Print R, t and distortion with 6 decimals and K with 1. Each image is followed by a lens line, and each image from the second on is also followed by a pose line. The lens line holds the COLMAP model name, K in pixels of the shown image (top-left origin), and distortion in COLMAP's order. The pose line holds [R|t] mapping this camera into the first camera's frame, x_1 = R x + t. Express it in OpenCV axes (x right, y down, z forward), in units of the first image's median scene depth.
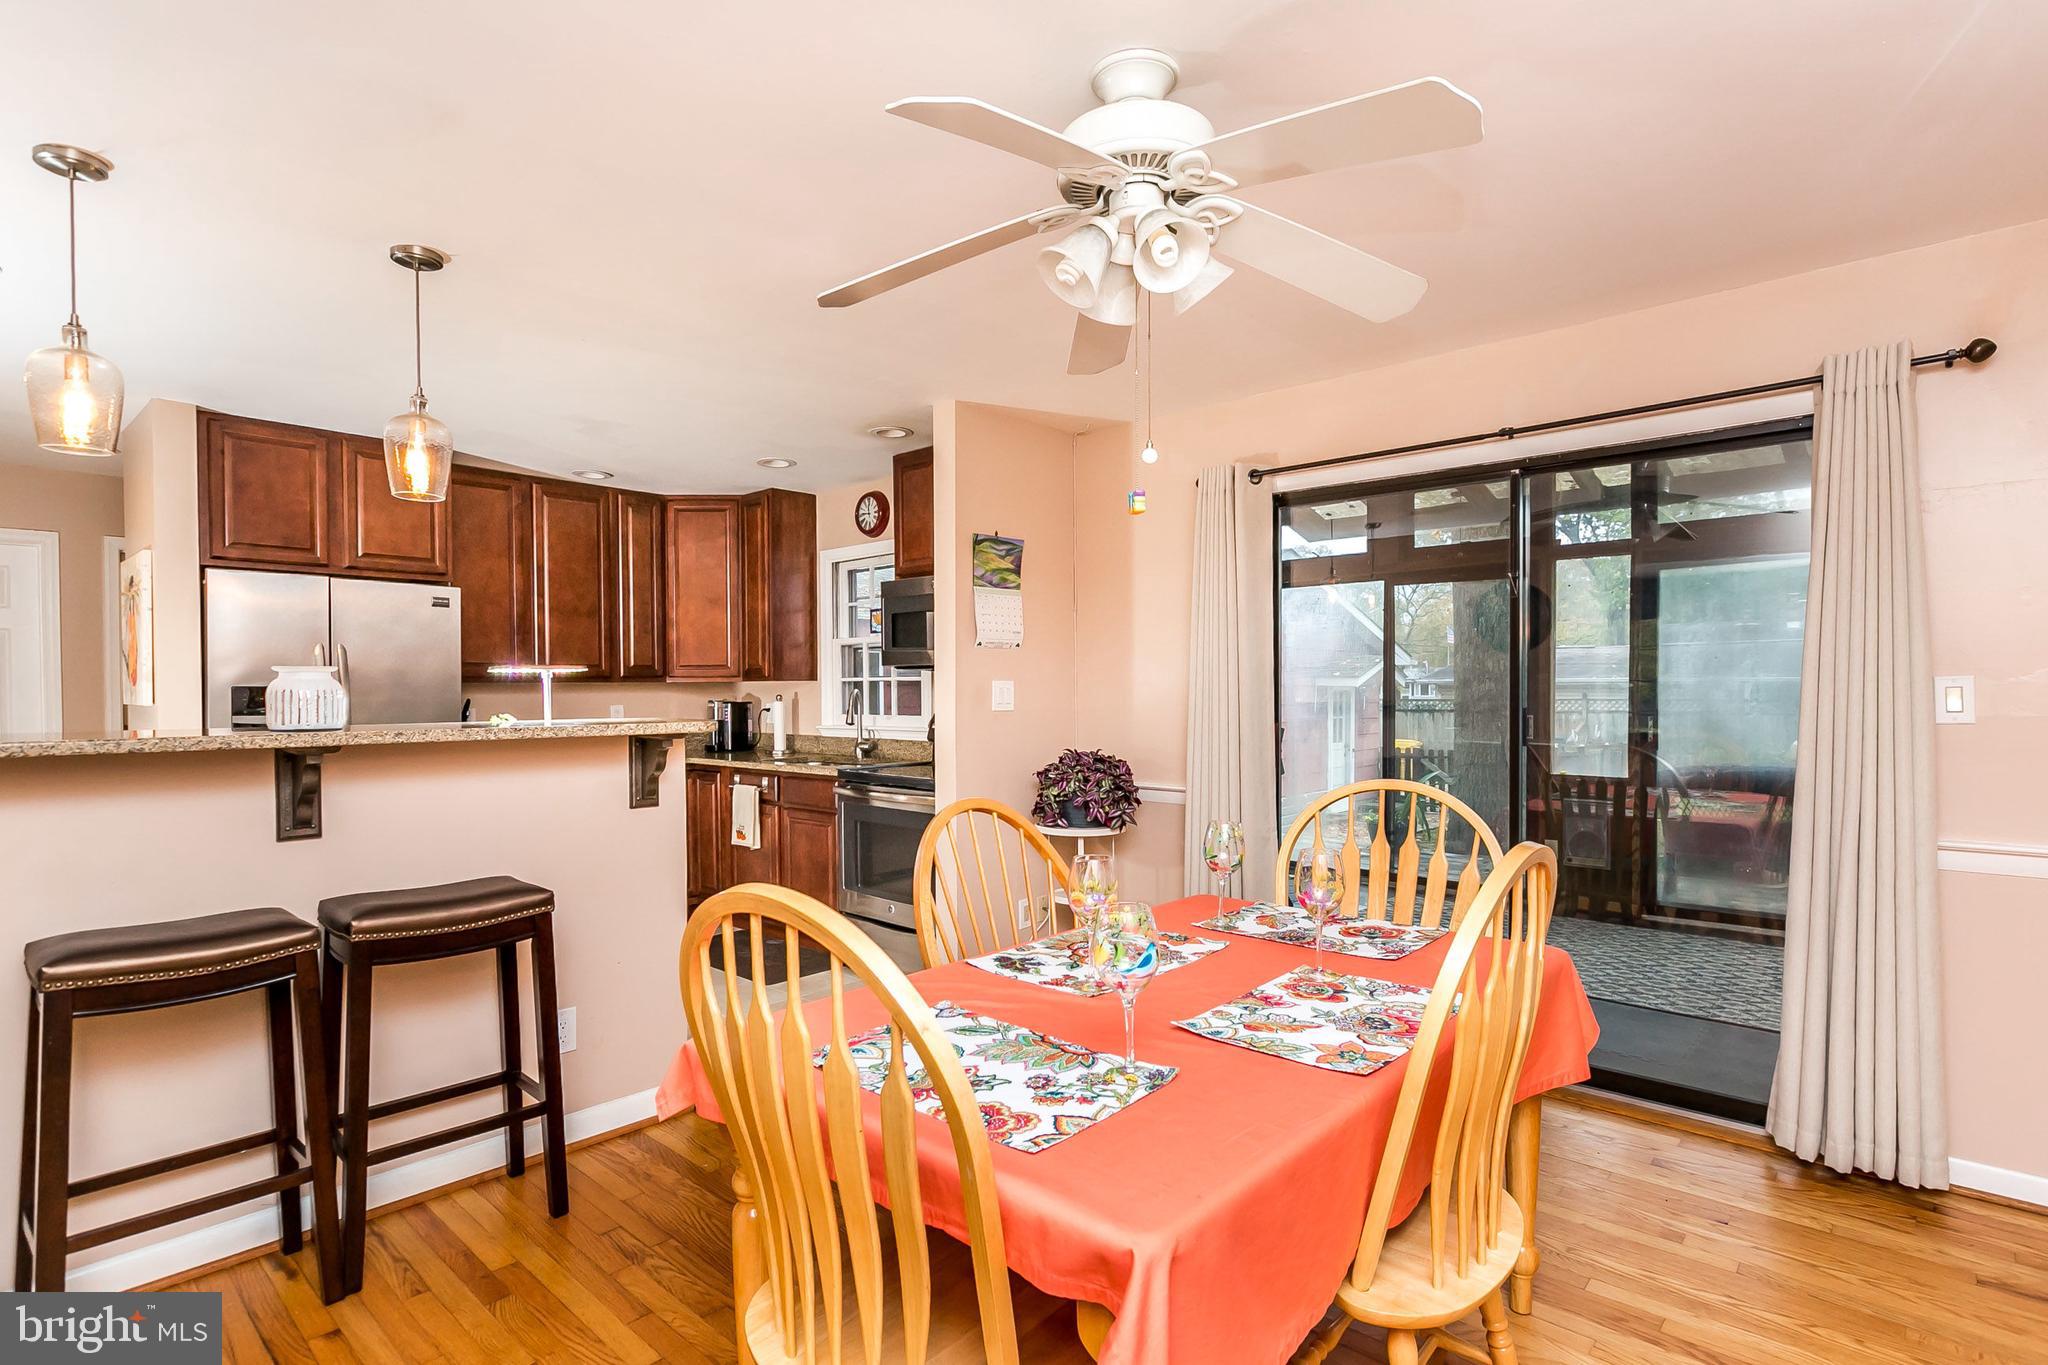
lens RADIAL K [[1040.5, 0, 1024.0], [0, 1040.5, 682.5], [0, 0, 1]] dist [-0.000891, -0.000049]
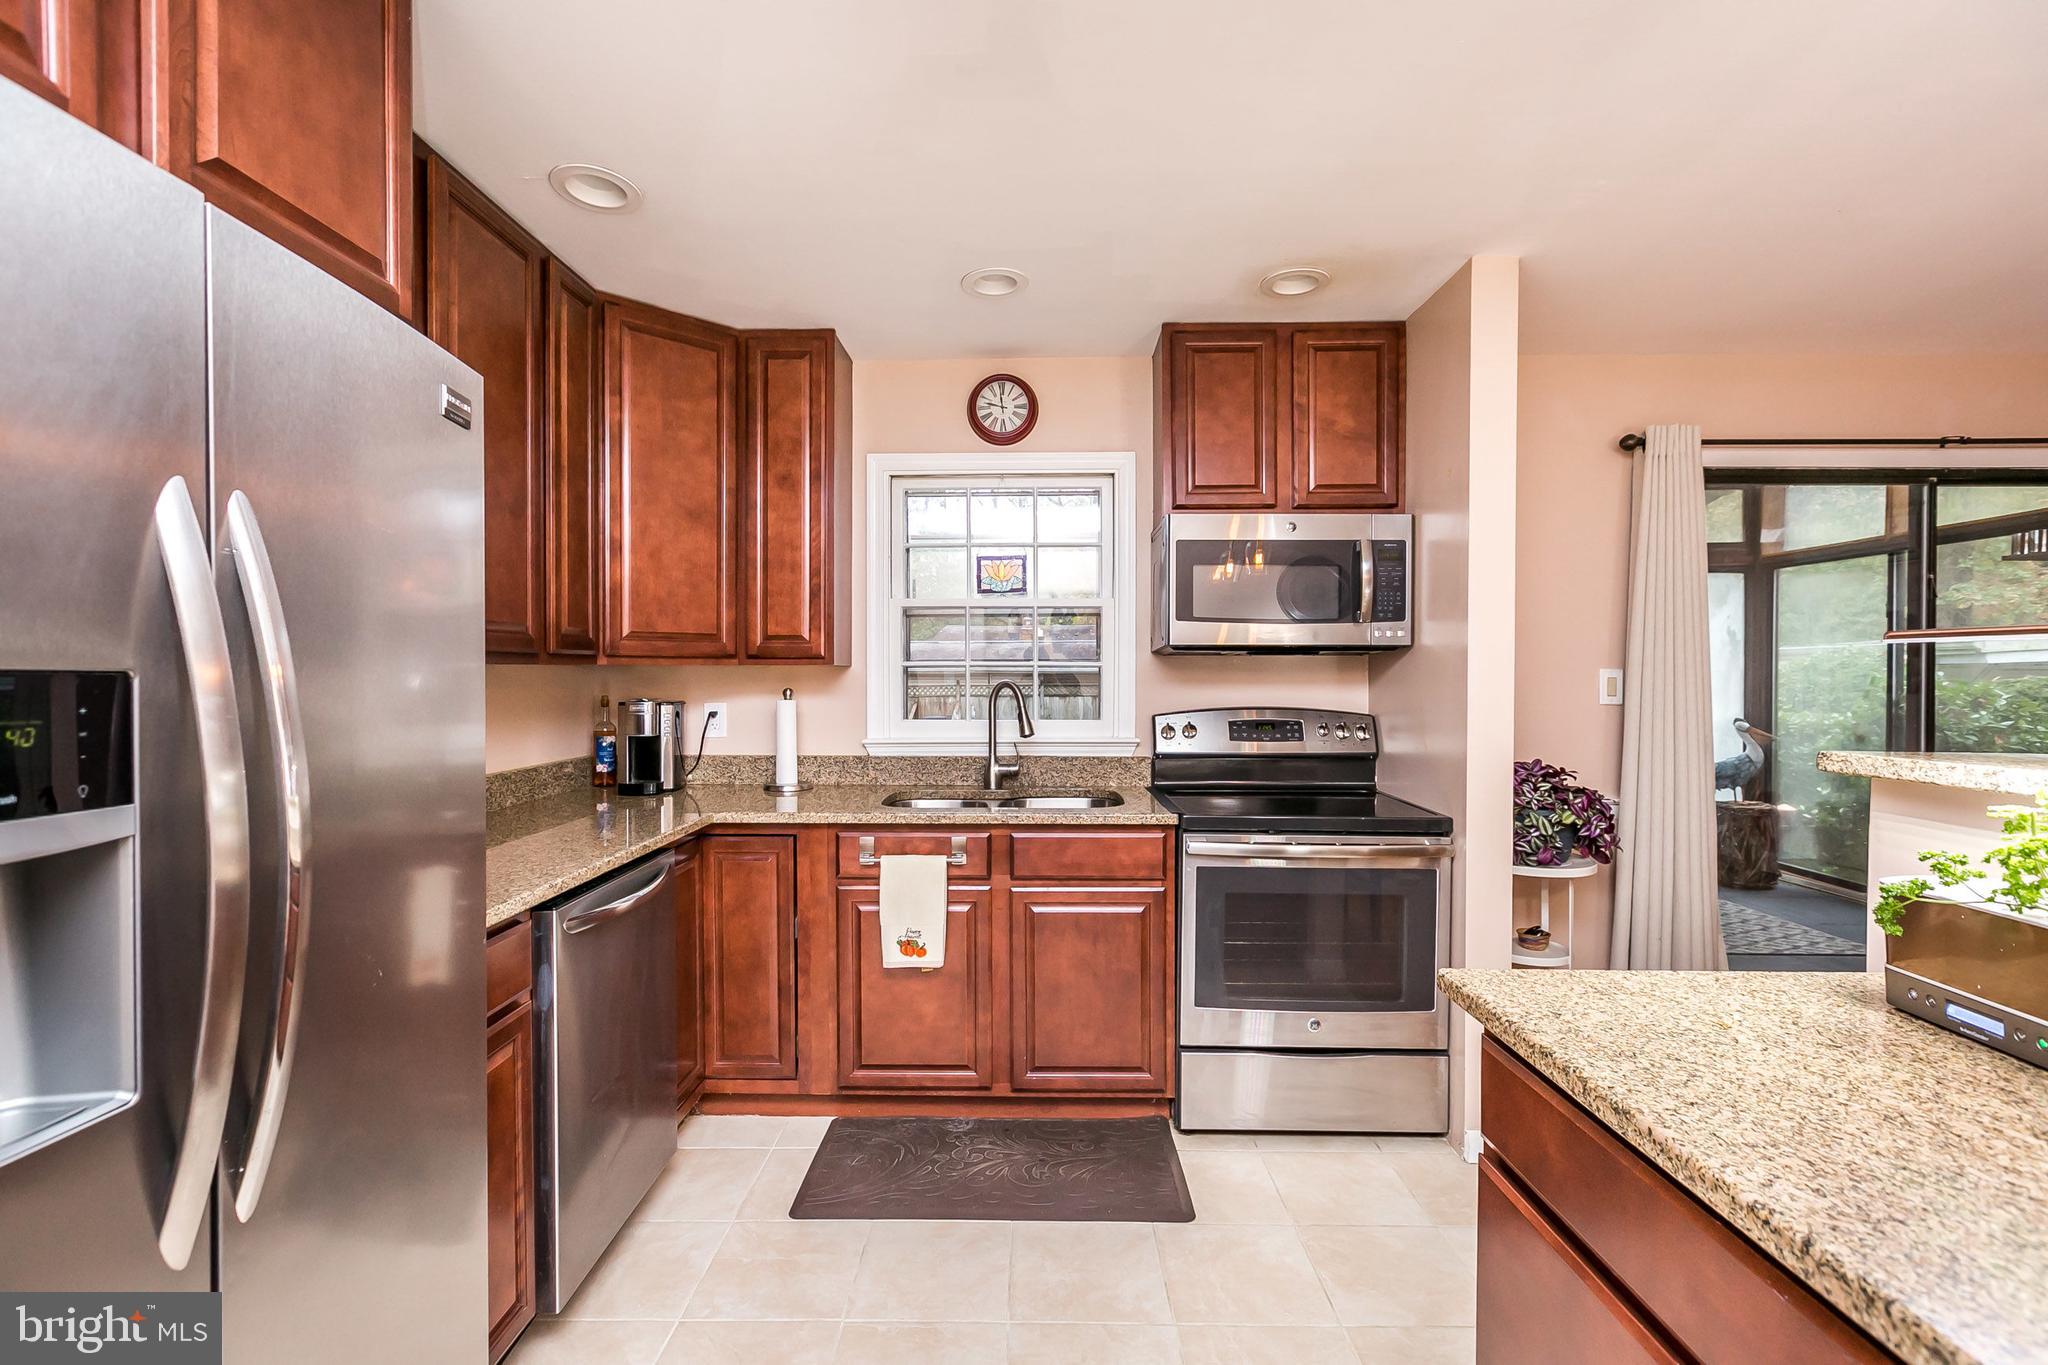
lens RADIAL K [[937.6, 0, 1024.0], [0, 937.6, 682.5], [0, 0, 1]] dist [-0.000155, 0.000104]
pose [[0.737404, 0.001071, 0.675452, -0.525285], [-0.007446, 0.999951, 0.006543, 0.003396], [-0.675411, -0.009855, 0.737375, 0.560006]]
